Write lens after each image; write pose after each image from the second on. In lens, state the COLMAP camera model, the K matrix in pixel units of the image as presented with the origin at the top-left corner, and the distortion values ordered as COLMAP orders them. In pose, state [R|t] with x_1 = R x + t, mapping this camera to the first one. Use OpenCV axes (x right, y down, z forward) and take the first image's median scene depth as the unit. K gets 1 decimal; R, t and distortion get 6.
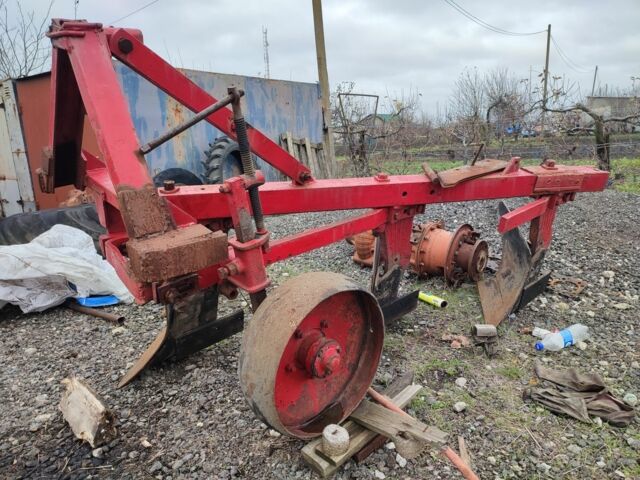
lens RADIAL K [[483.9, 0, 306.3], [0, 483.9, 233.9], [0, 0, 1]] dist [0.009471, 0.000320]
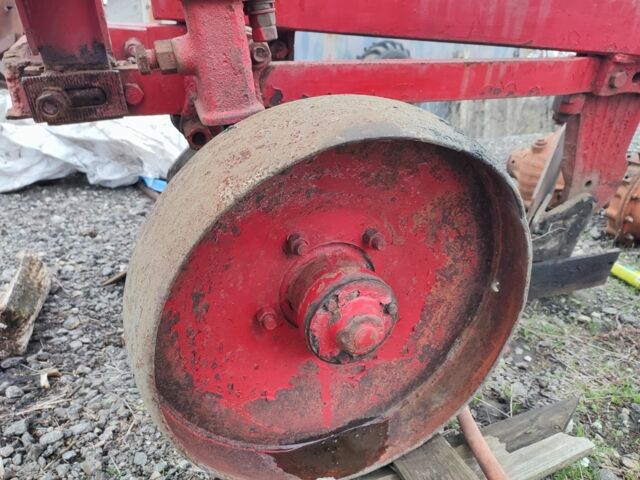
lens RADIAL K [[483.9, 0, 306.3], [0, 483.9, 233.9], [0, 0, 1]] dist [0.009471, 0.000320]
pose [[0.929412, 0.207212, -0.305380, 0.078371], [-0.174536, 0.975899, 0.130991, 0.099561], [0.325163, -0.068445, 0.943178, 0.429436]]
